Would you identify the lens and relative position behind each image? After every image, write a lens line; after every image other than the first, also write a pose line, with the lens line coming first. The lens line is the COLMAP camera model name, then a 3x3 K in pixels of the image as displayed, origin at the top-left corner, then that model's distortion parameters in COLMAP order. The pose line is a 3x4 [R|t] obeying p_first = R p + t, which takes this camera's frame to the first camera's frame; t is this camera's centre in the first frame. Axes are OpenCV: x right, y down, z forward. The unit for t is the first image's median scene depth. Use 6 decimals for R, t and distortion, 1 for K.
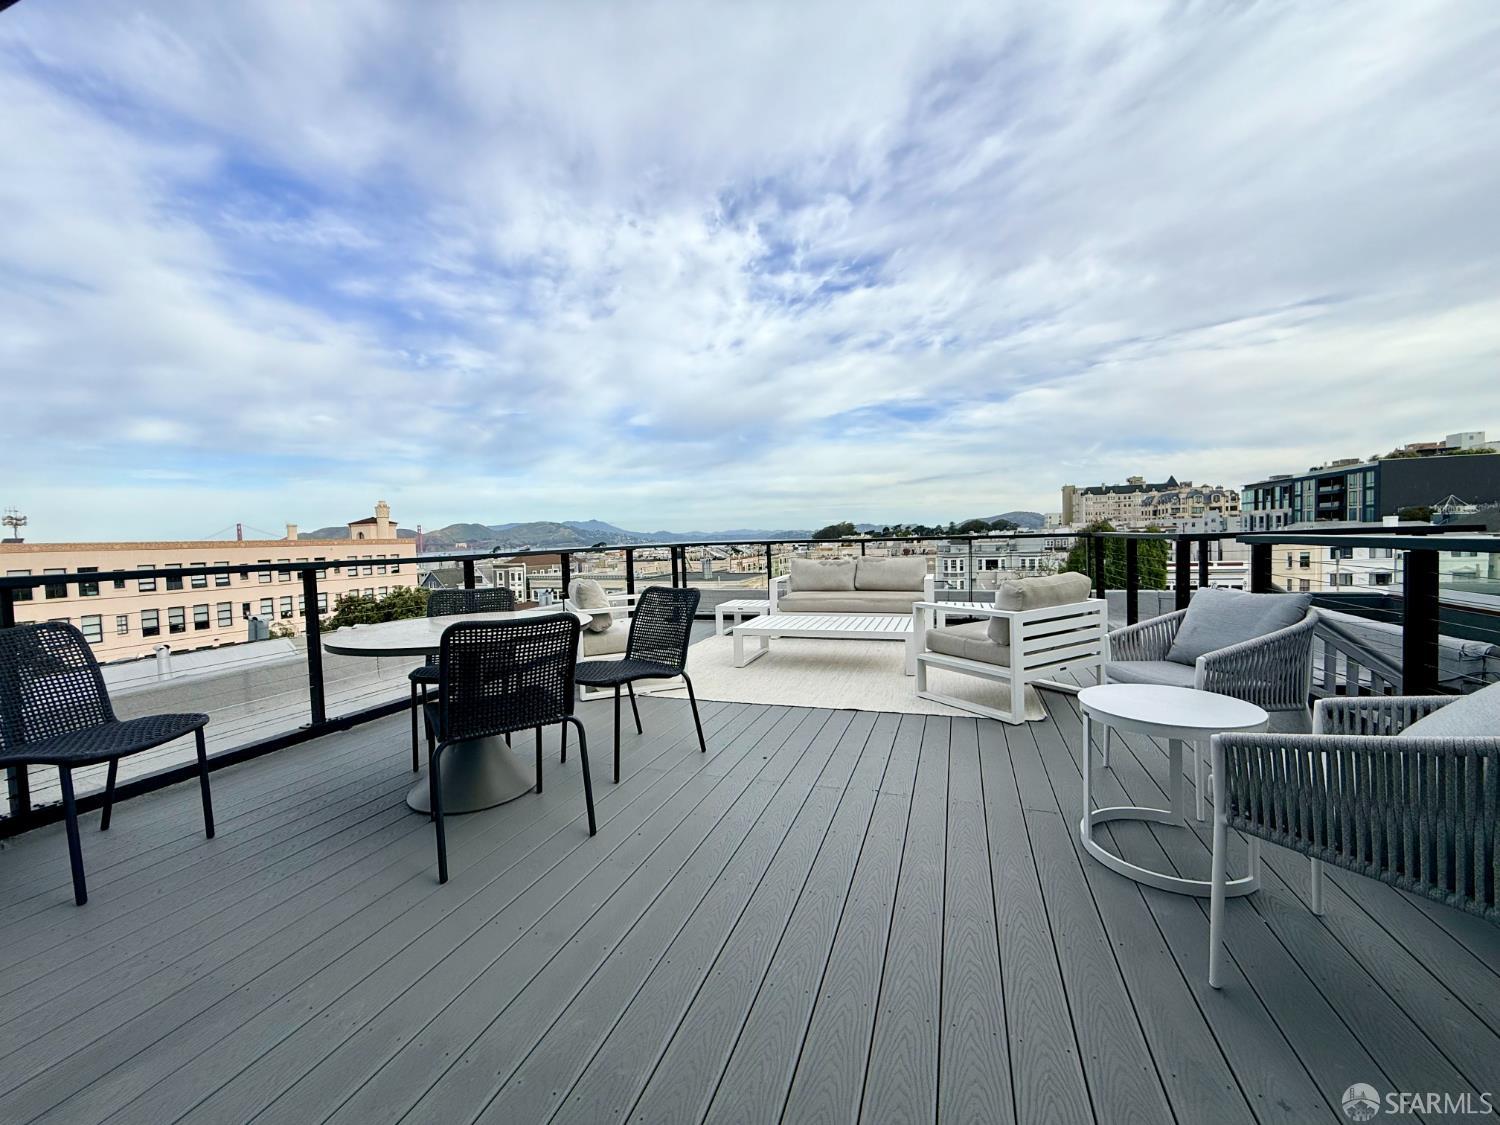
lens RADIAL K [[591.8, 0, 750.0], [0, 591.8, 562.5], [0, 0, 1]] dist [0.000509, 0.000018]
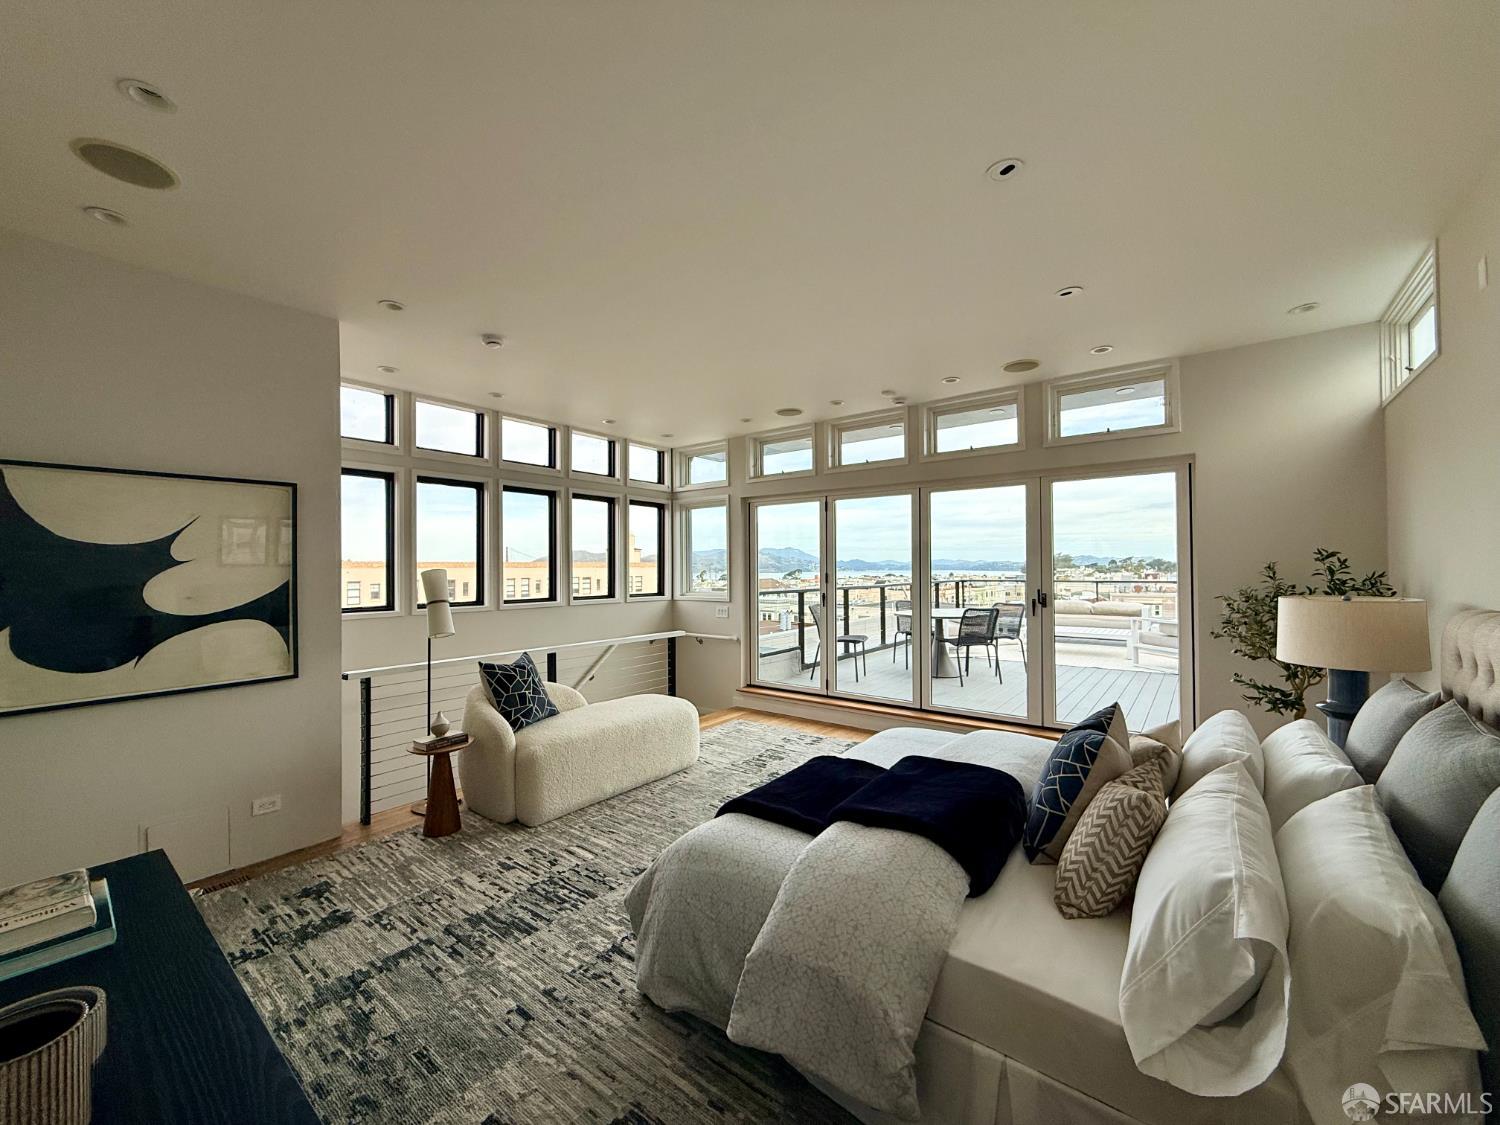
lens RADIAL K [[591.8, 0, 750.0], [0, 591.8, 562.5], [0, 0, 1]] dist [0.000509, 0.000018]
pose [[0.947929, 0.017015, -0.318028, -0.441903], [-0.032389, 0.998545, -0.043117, 0.020525], [0.316831, 0.051172, 0.947101, -1.870181]]
